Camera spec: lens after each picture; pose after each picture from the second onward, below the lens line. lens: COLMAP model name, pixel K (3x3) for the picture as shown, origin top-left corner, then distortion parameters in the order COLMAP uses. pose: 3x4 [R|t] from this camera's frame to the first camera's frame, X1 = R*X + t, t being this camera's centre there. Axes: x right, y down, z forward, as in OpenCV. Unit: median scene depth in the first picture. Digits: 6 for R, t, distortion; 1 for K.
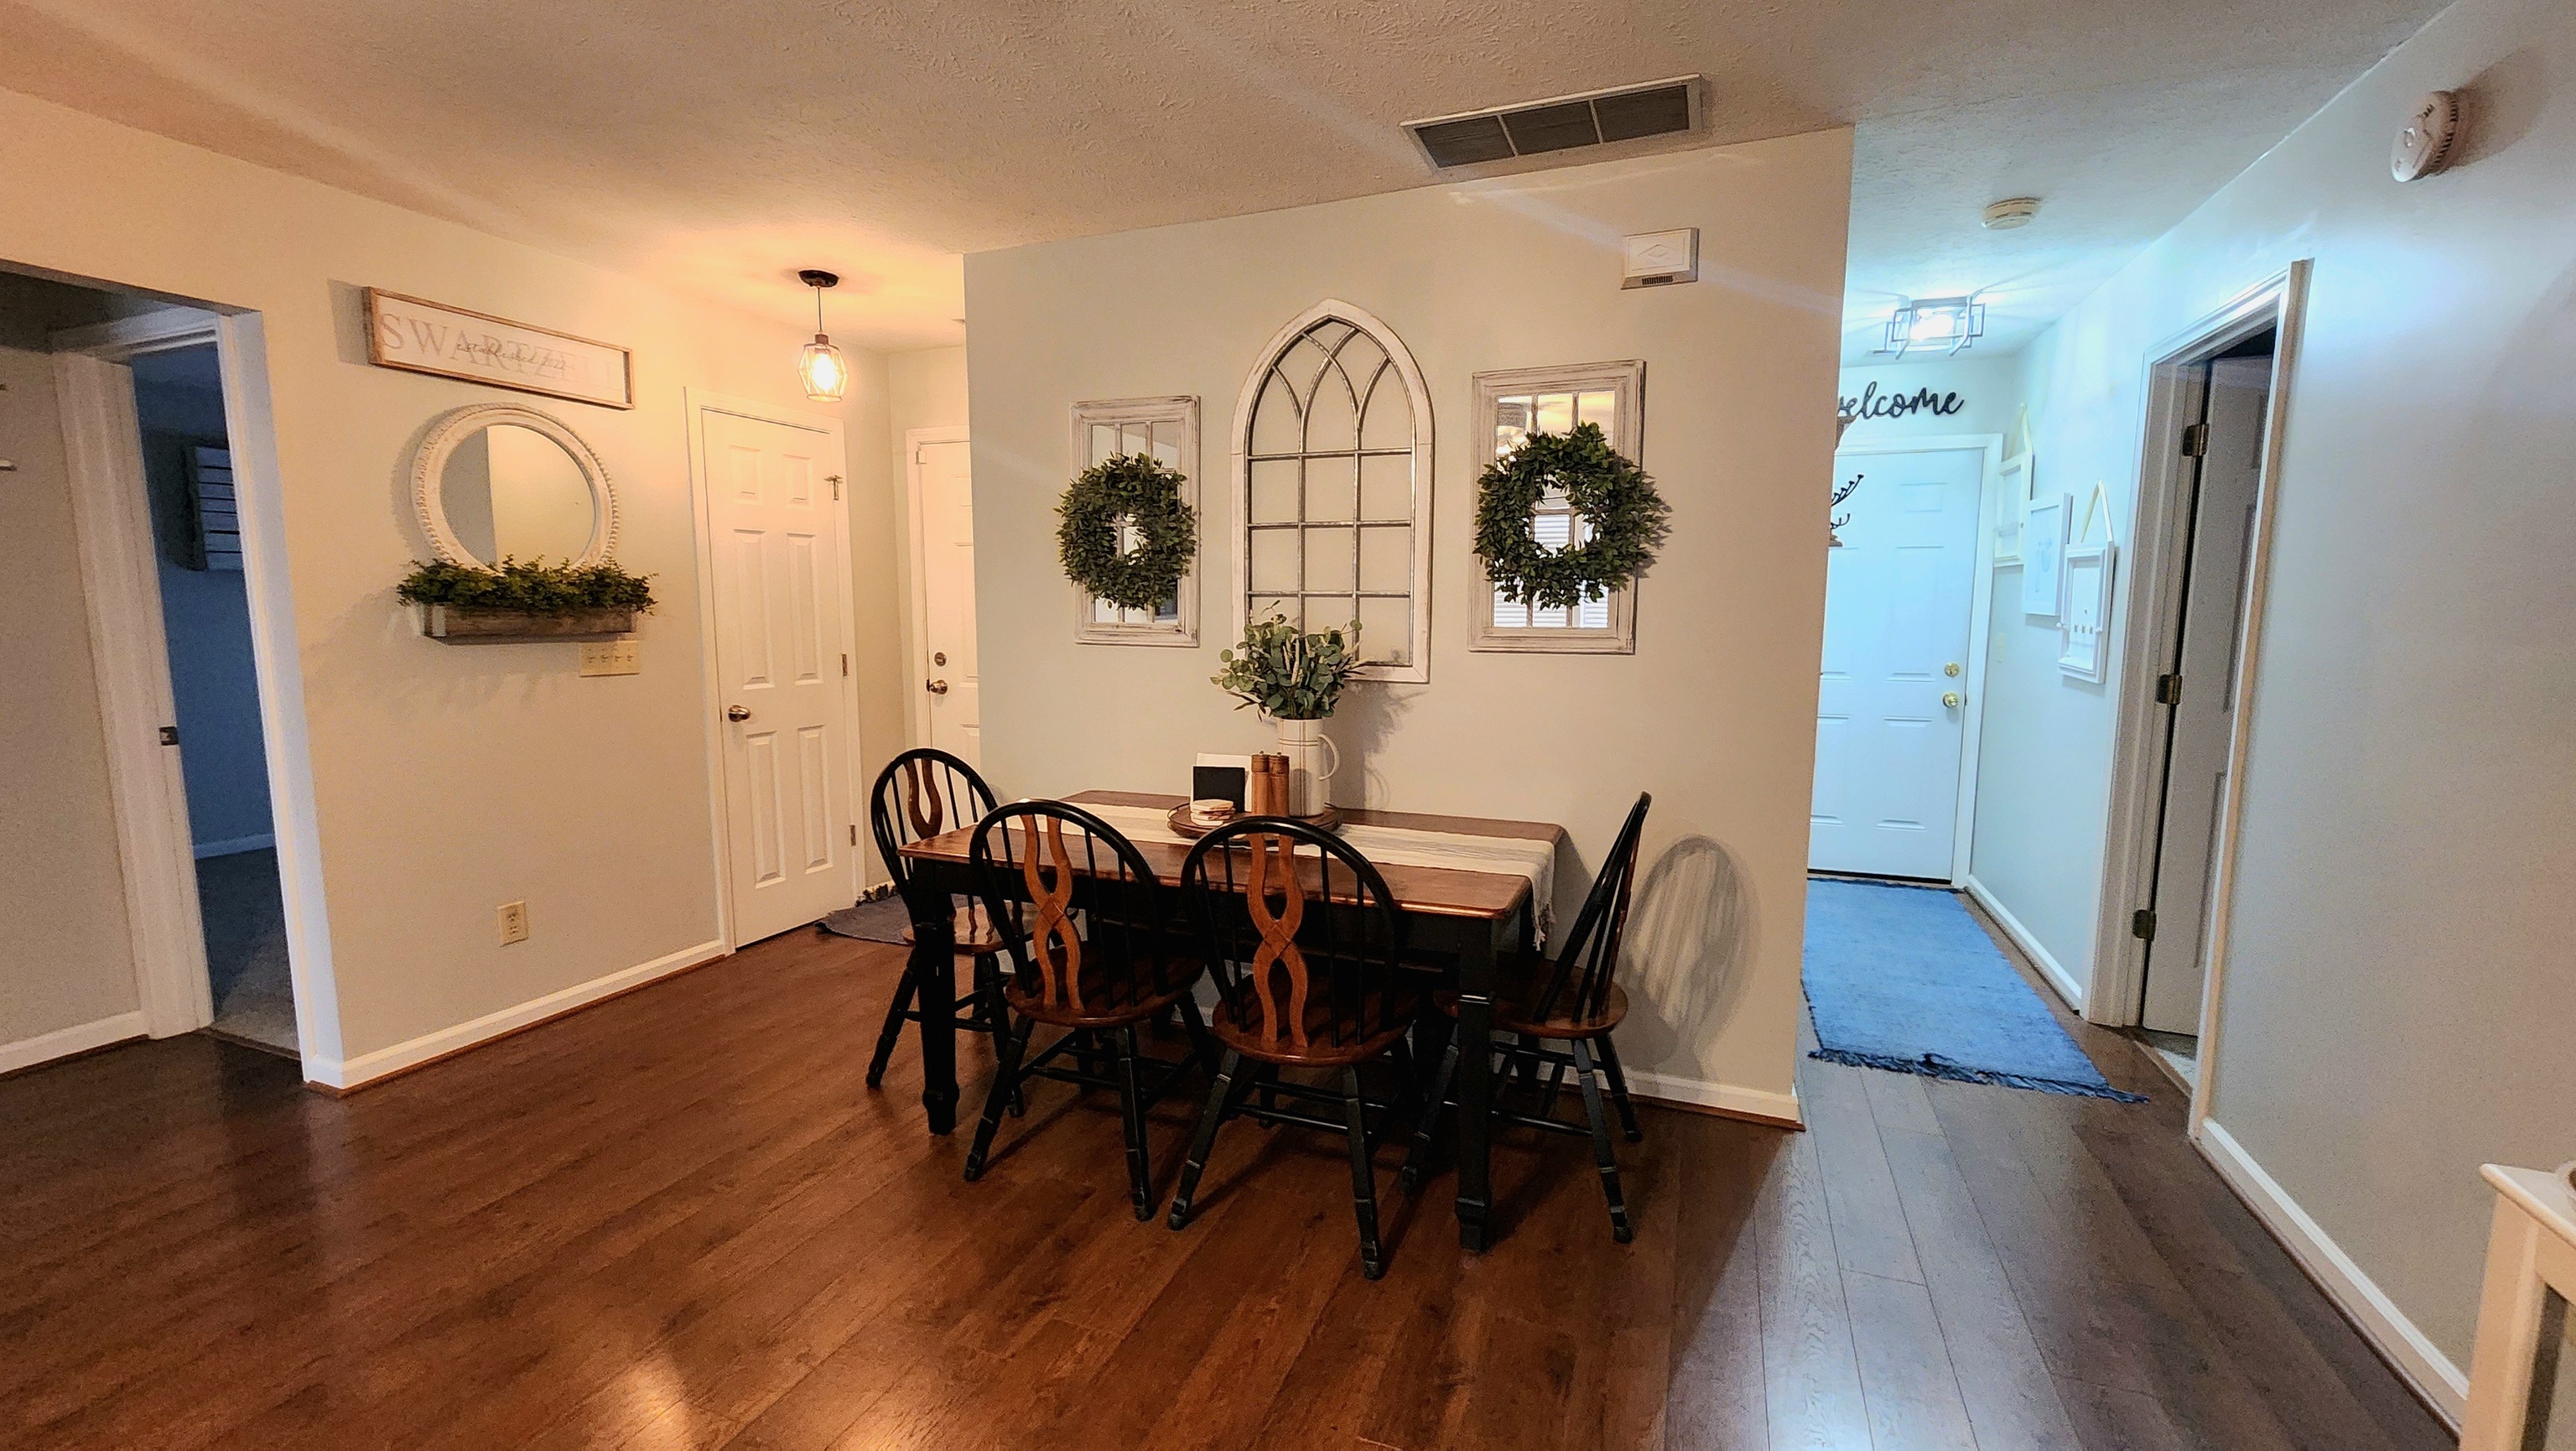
lens RADIAL K [[1074.3, 0, 1284.1], [0, 1074.3, 744.1], [0, 0, 1]] dist [-0.007737, 0.000040]
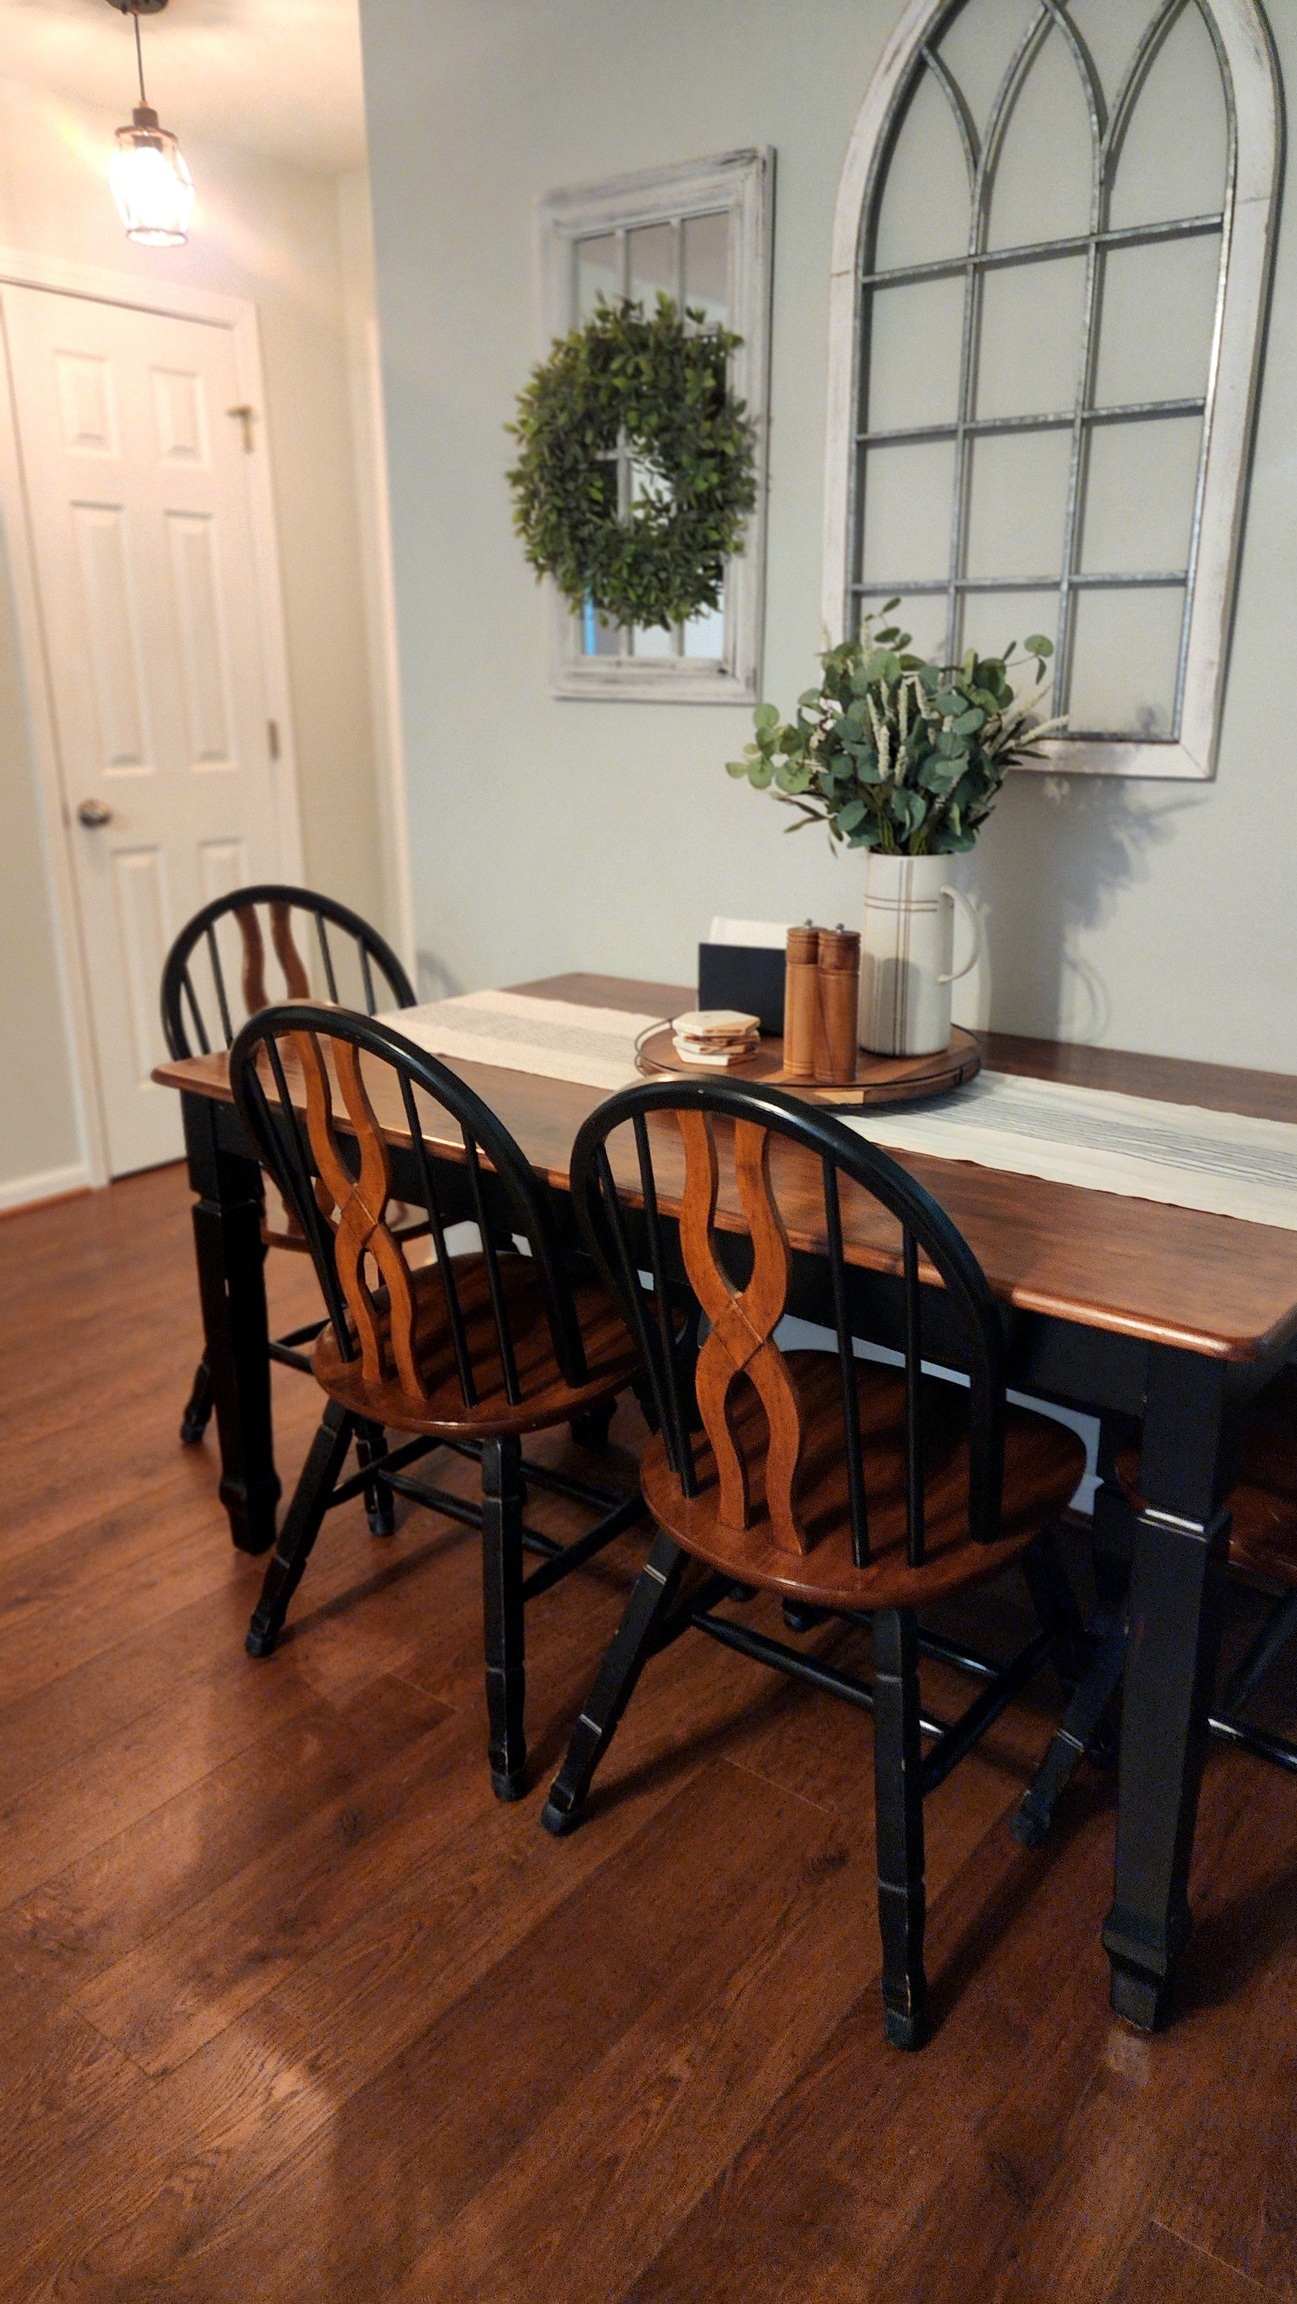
lens RADIAL K [[1545.3, 0, 648.5], [0, 1545.3, 1152.0], [0, 0, 1]] dist [0.083095, -0.068210]
pose [[0.959981, 0.080099, -0.268365, 0.099487], [-0.032312, 0.983507, 0.177961, -0.011702], [0.278194, -0.162168, 0.946736, 0.278435]]
